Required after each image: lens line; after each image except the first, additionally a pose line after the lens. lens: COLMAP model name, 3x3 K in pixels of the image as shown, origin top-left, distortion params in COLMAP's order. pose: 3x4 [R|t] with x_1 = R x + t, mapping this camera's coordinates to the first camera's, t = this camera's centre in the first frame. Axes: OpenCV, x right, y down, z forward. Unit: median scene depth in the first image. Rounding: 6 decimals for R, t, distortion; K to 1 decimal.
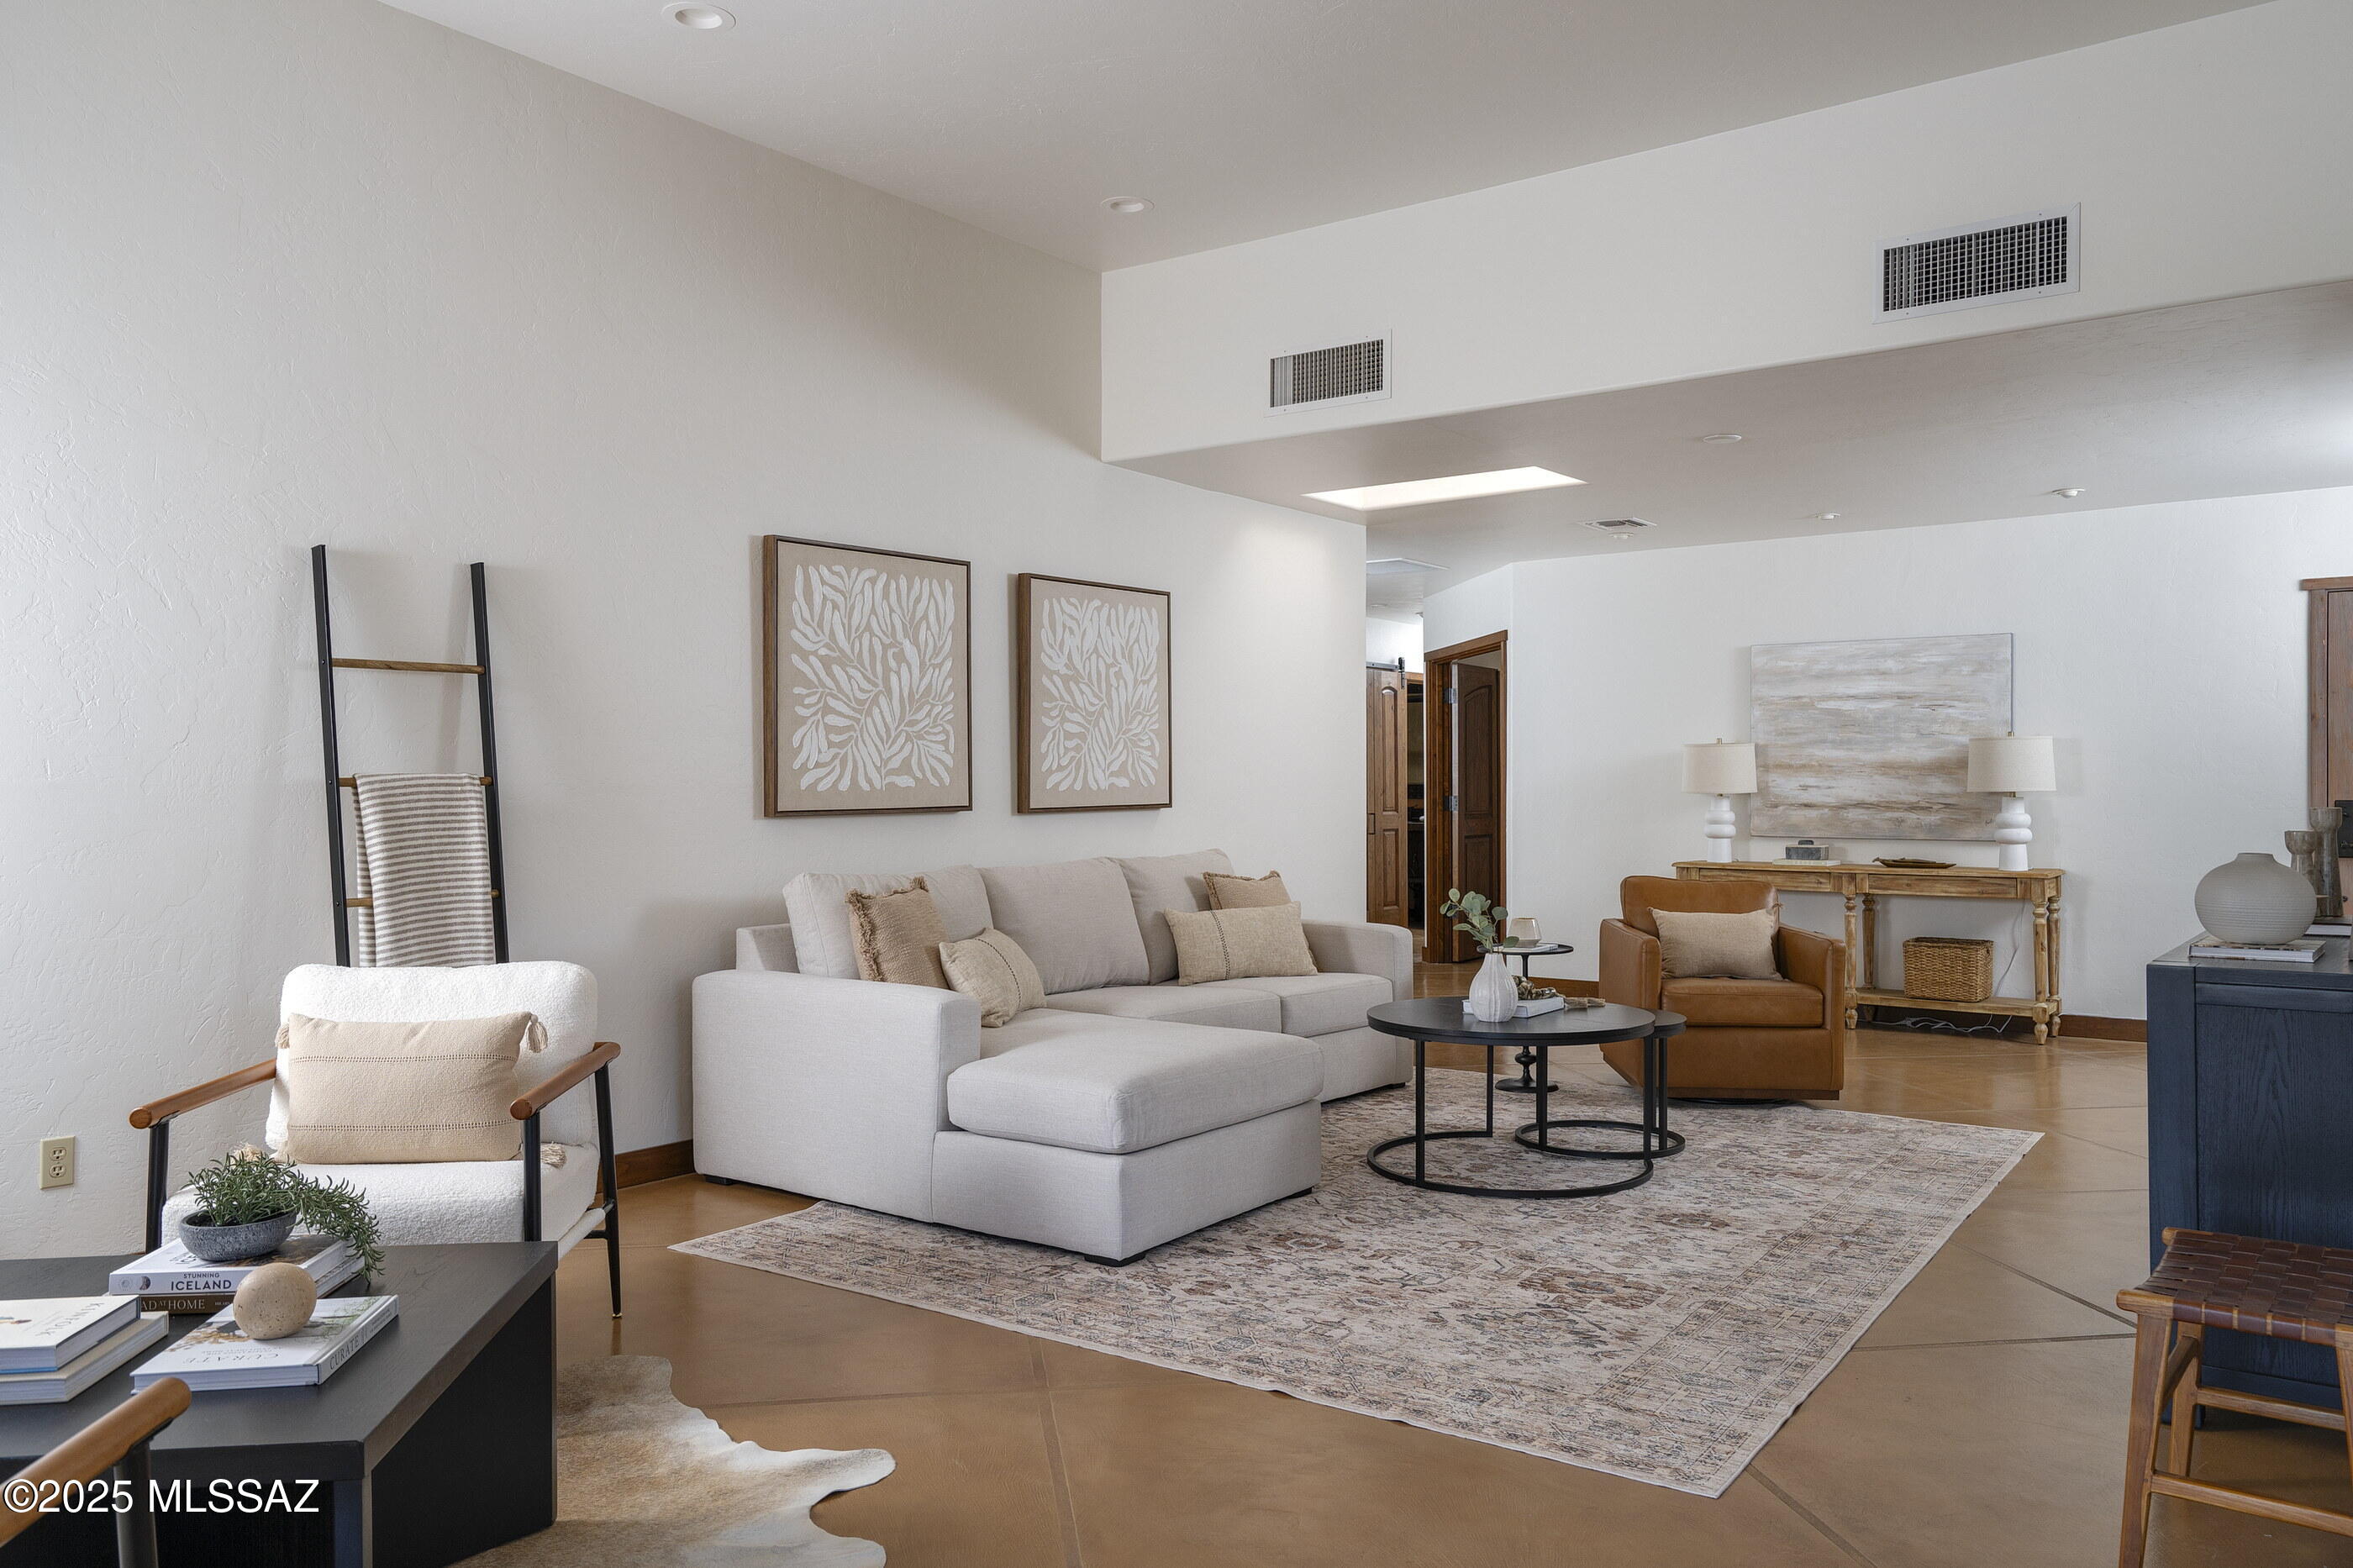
lens RADIAL K [[1697.7, 0, 1176.5], [0, 1697.7, 784.0], [0, 0, 1]] dist [-0.000148, -0.000045]
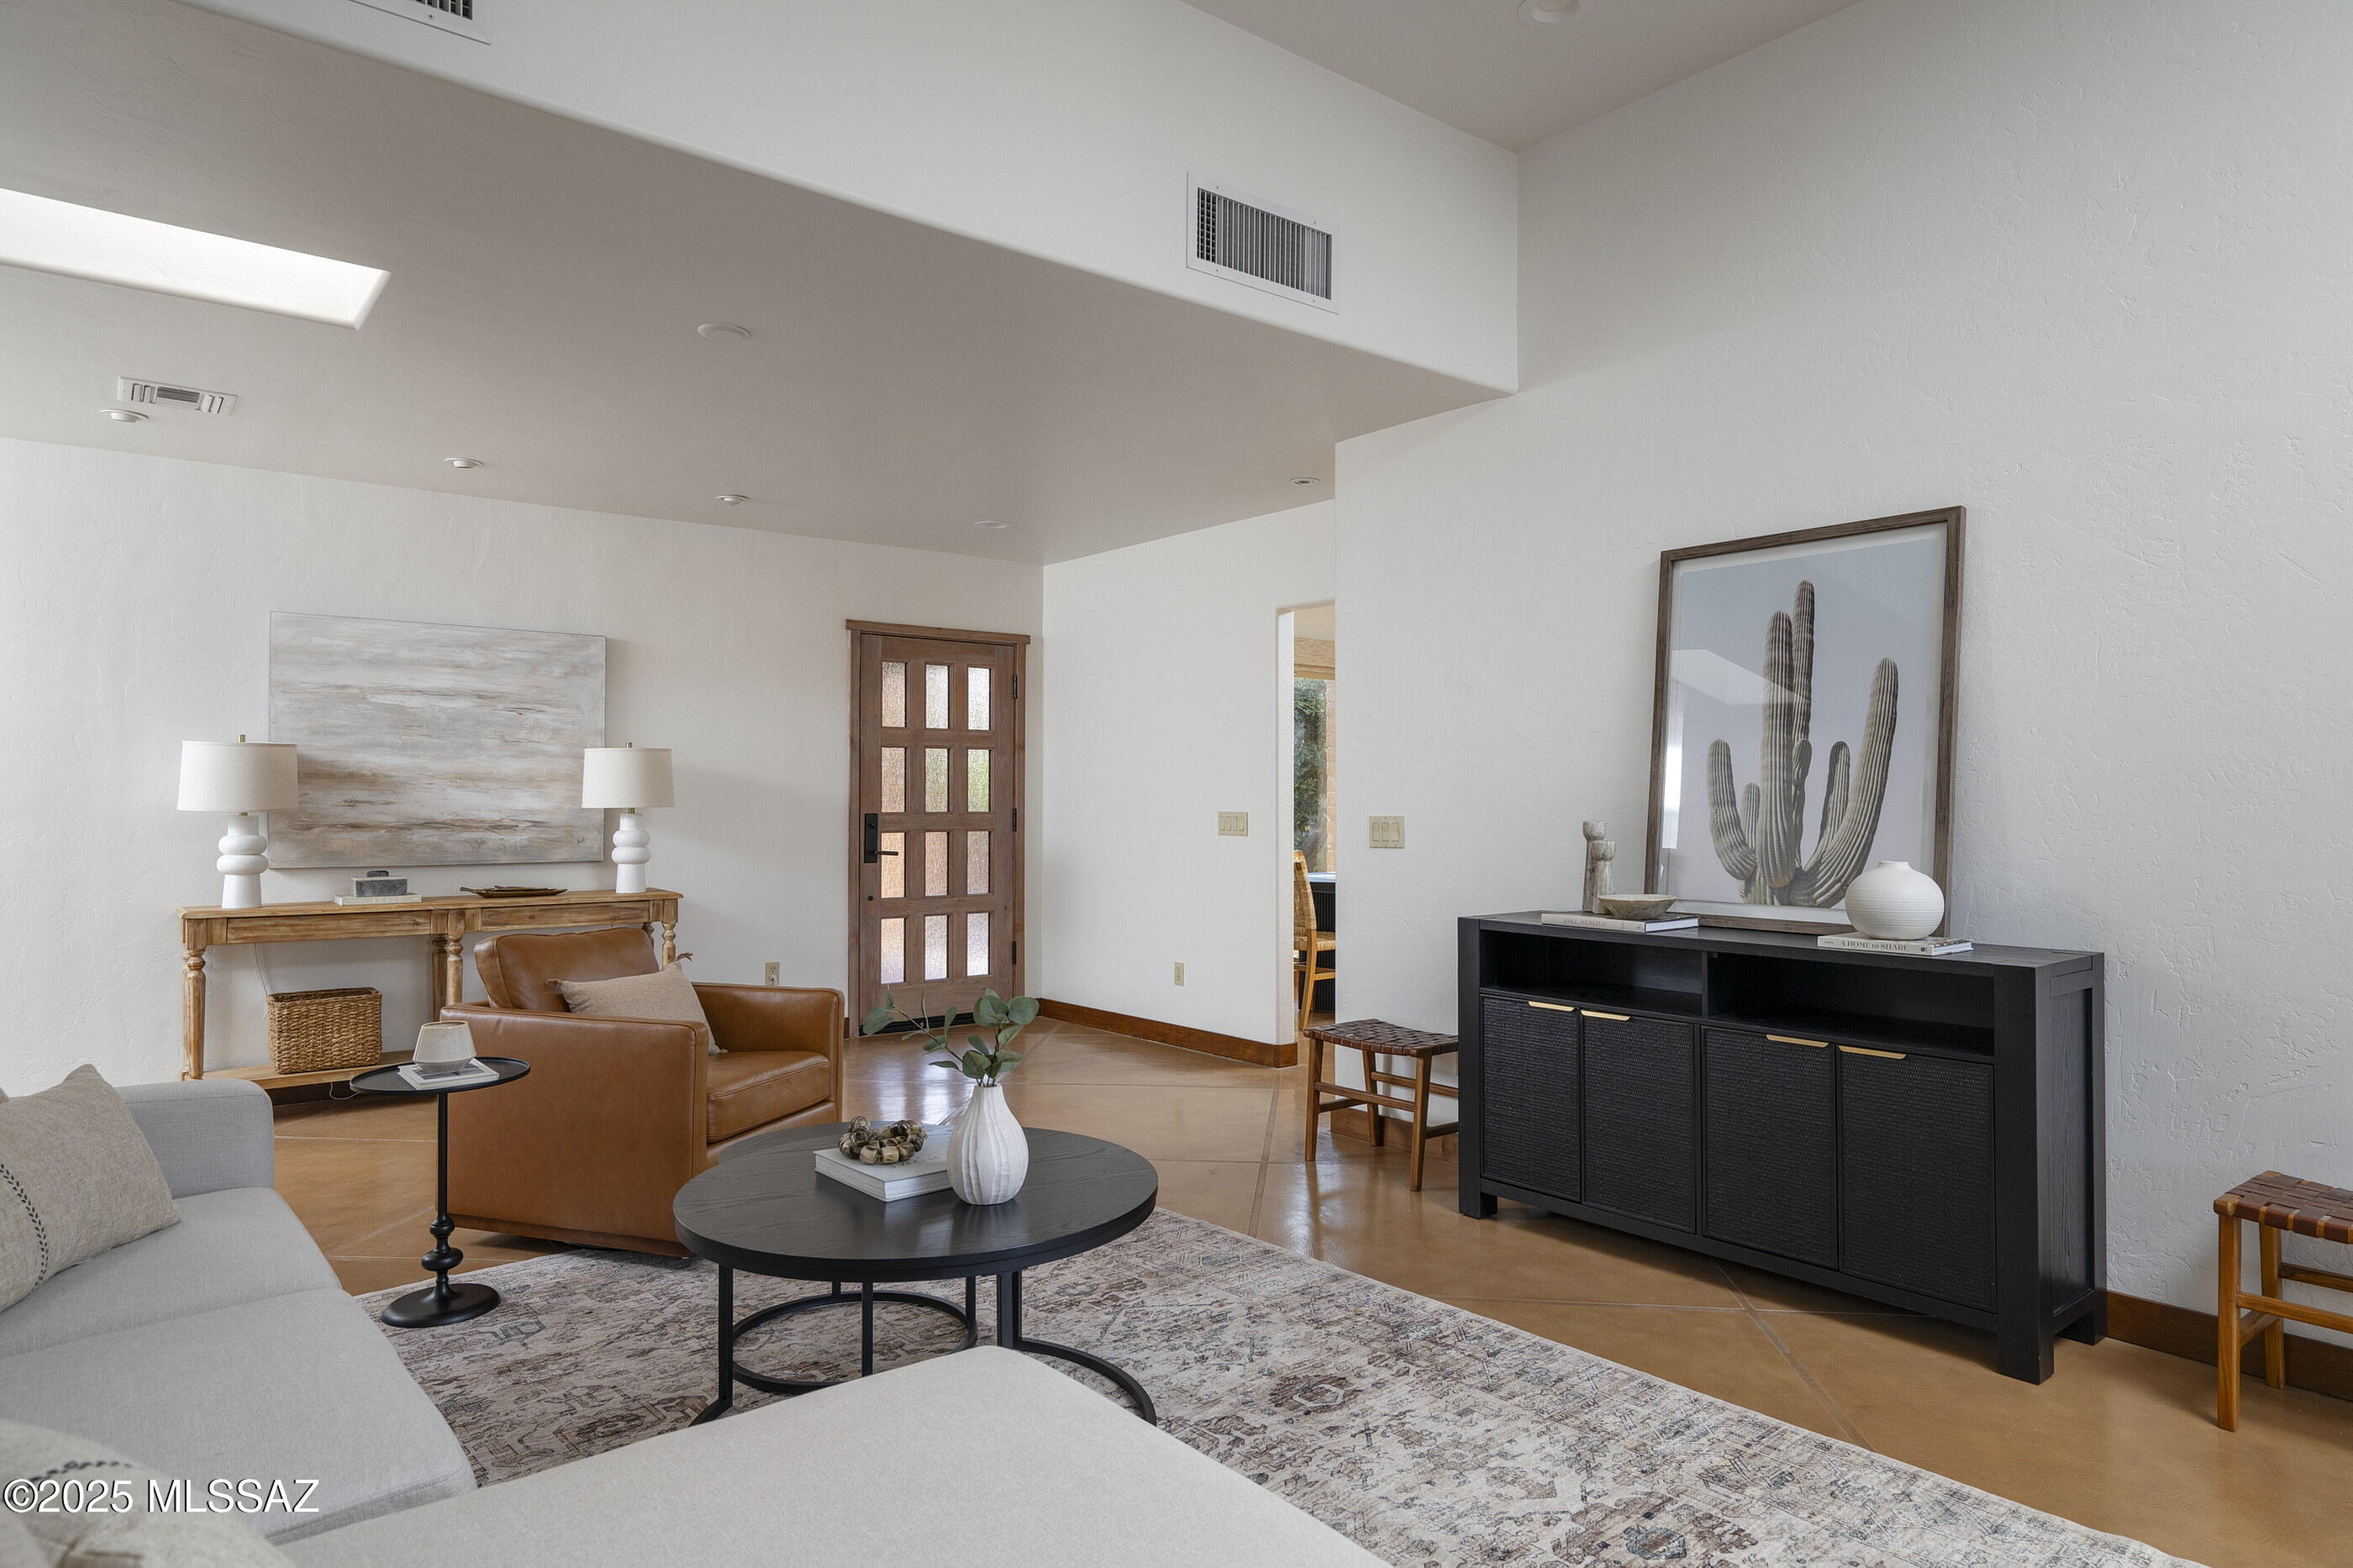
lens RADIAL K [[1392.1, 0, 1176.5], [0, 1392.1, 784.0], [0, 0, 1]] dist [0.004339, 0.001595]
pose [[0.243340, 0.013012, 0.969854, -0.164166], [-0.001462, 0.999914, -0.013048, 0.001106], [-0.969940, 0.001757, 0.243338, 0.500346]]
